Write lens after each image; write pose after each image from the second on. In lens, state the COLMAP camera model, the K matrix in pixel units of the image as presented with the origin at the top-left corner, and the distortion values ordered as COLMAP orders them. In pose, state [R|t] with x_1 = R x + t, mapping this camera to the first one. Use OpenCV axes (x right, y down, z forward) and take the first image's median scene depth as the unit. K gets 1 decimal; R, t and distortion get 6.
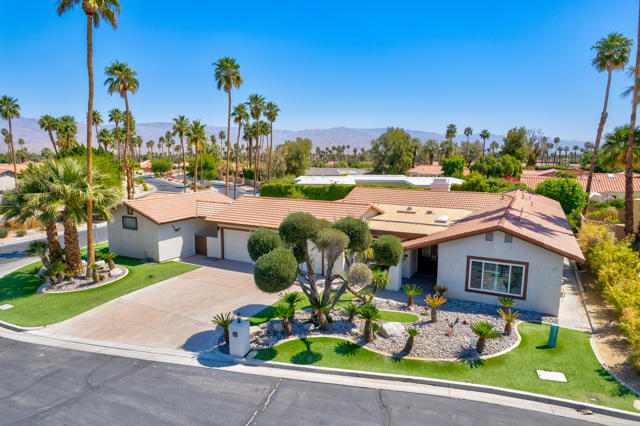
lens RADIAL K [[417.4, 0, 320.0], [0, 417.4, 213.0], [0, 0, 1]] dist [-0.086991, 0.078492]
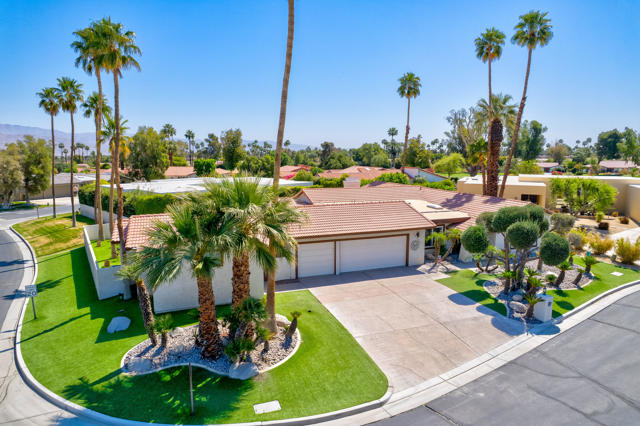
lens RADIAL K [[417.4, 0, 320.0], [0, 417.4, 213.0], [0, 0, 1]] dist [-0.086991, 0.078492]
pose [[0.653574, -0.113046, 0.748373, -1.278429], [0.110489, 0.992441, 0.053421, -0.105611], [-0.748755, 0.047773, 0.661123, 0.551680]]
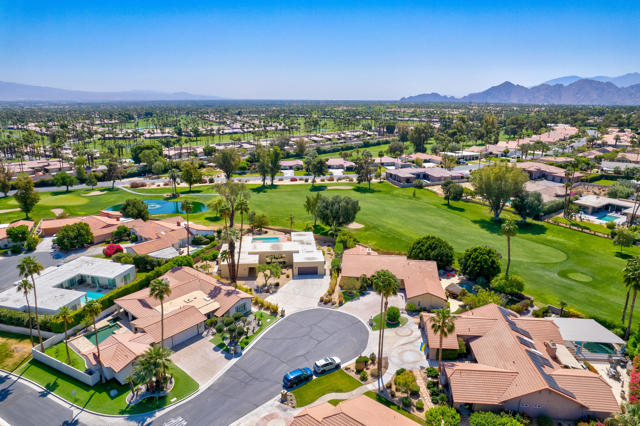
lens RADIAL K [[417.4, 0, 320.0], [0, 417.4, 213.0], [0, 0, 1]] dist [-0.086991, 0.078492]
pose [[0.187892, -0.268385, 0.944810, -3.262323], [0.154435, 0.958050, 0.241434, -1.739524], [-0.969972, 0.100548, 0.221458, -0.865368]]
